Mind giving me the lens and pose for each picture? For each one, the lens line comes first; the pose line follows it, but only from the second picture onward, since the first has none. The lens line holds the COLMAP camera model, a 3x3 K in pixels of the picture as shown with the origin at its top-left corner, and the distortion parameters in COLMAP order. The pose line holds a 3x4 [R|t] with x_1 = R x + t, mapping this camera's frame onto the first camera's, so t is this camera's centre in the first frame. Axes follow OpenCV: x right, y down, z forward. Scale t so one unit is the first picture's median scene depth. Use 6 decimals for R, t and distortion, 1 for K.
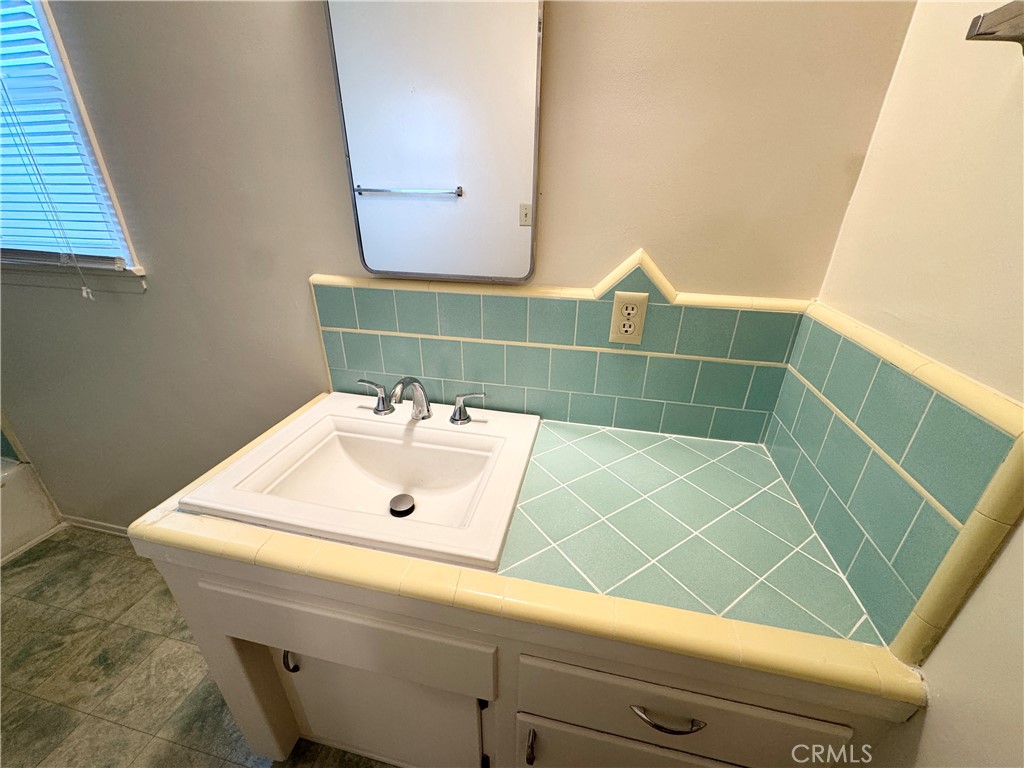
lens RADIAL K [[407.9, 0, 512.0], [0, 407.9, 384.0], [0, 0, 1]] dist [-0.000968, 0.000436]
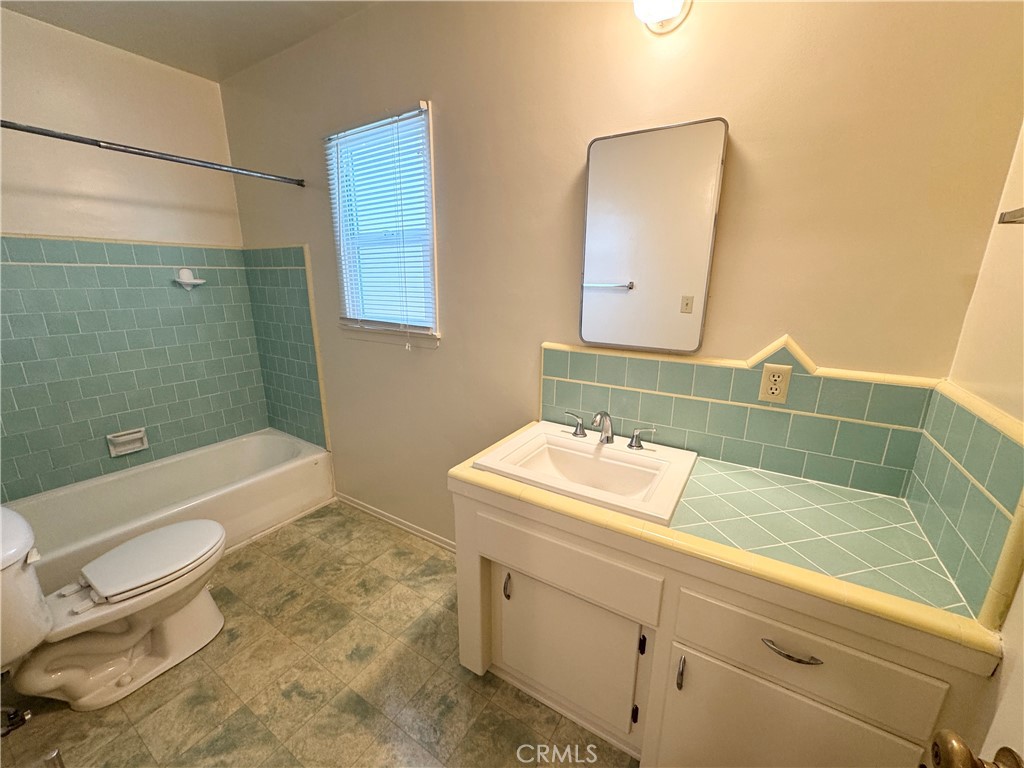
lens RADIAL K [[407.9, 0, 512.0], [0, 407.9, 384.0], [0, 0, 1]] dist [-0.000968, 0.000436]
pose [[0.941636, 0.080233, -0.326932, -0.090157], [-0.139212, 0.977057, -0.161181, 0.170997], [0.306499, 0.197287, 0.931201, -0.502043]]
